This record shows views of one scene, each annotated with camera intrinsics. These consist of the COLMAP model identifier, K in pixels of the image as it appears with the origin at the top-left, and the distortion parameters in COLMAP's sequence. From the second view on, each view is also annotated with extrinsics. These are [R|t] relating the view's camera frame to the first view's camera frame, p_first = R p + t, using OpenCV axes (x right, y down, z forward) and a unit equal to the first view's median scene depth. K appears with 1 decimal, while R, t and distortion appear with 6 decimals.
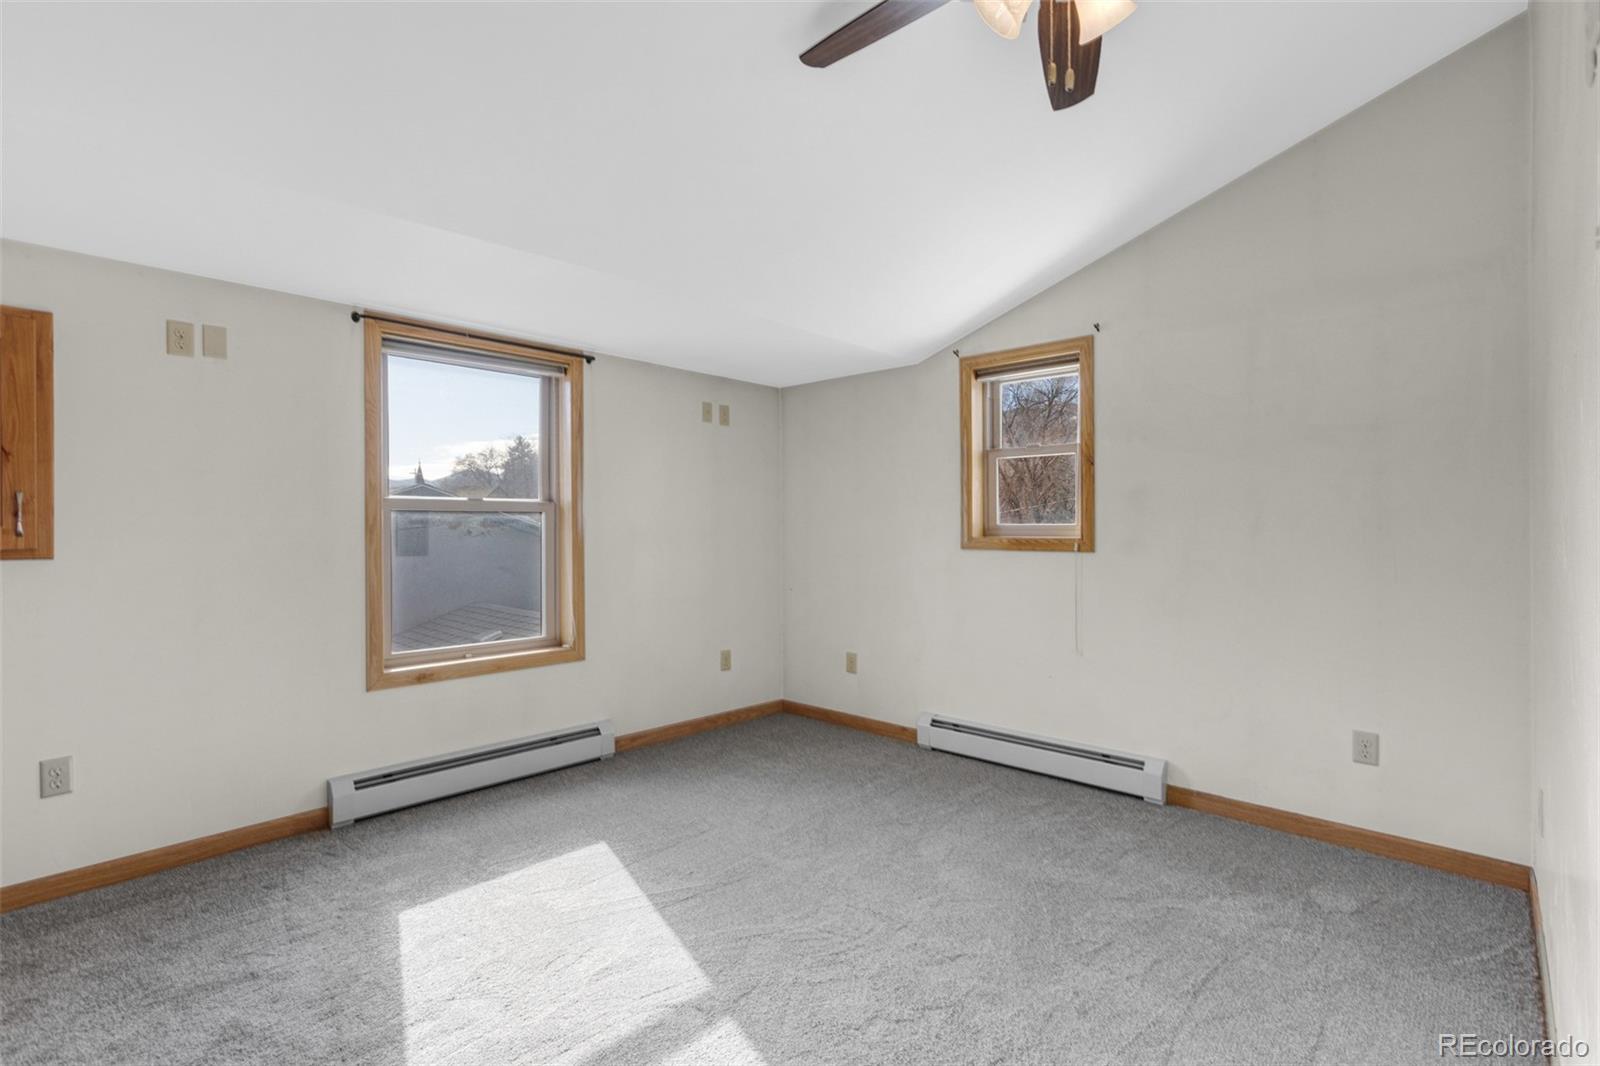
lens RADIAL K [[739.8, 0, 786.3], [0, 739.8, 529.2], [0, 0, 1]] dist [-0.016171, 0.012184]
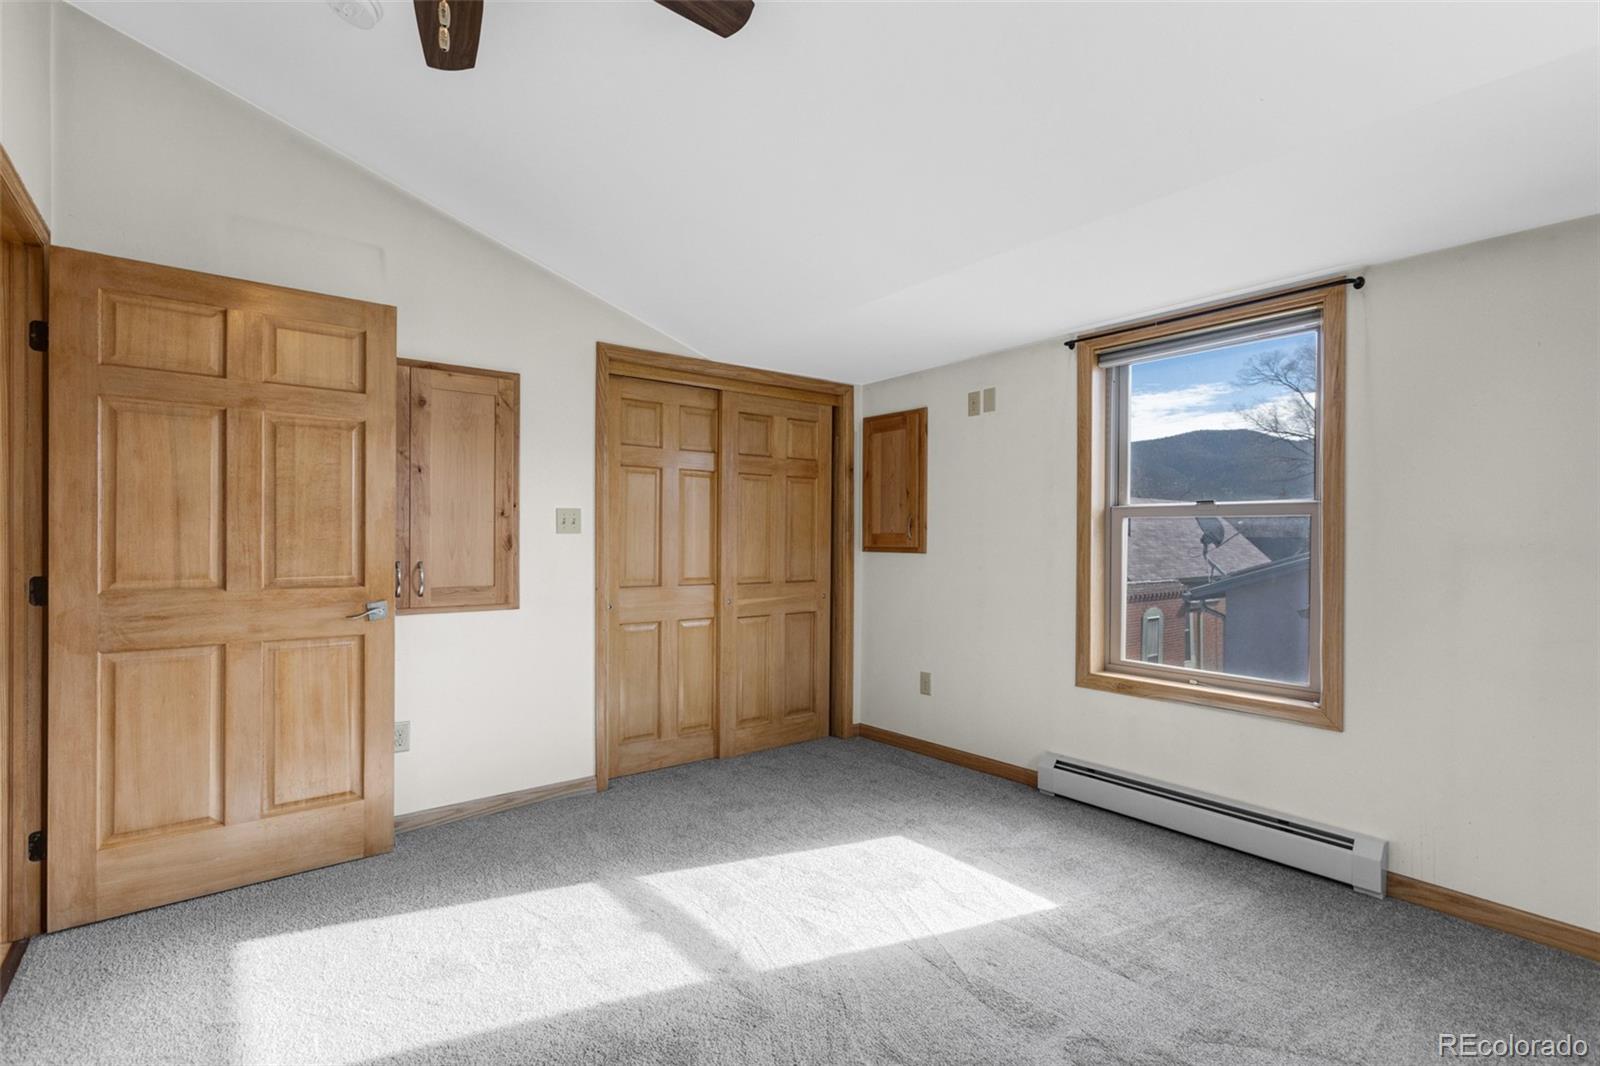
lens RADIAL K [[739.8, 0, 786.3], [0, 739.8, 529.2], [0, 0, 1]] dist [-0.016171, 0.012184]
pose [[-0.138626, -0.007033, -0.990320, 0.646699], [-0.003230, 0.999973, -0.006649, -0.001650], [0.990339, 0.002277, -0.138645, 0.818108]]
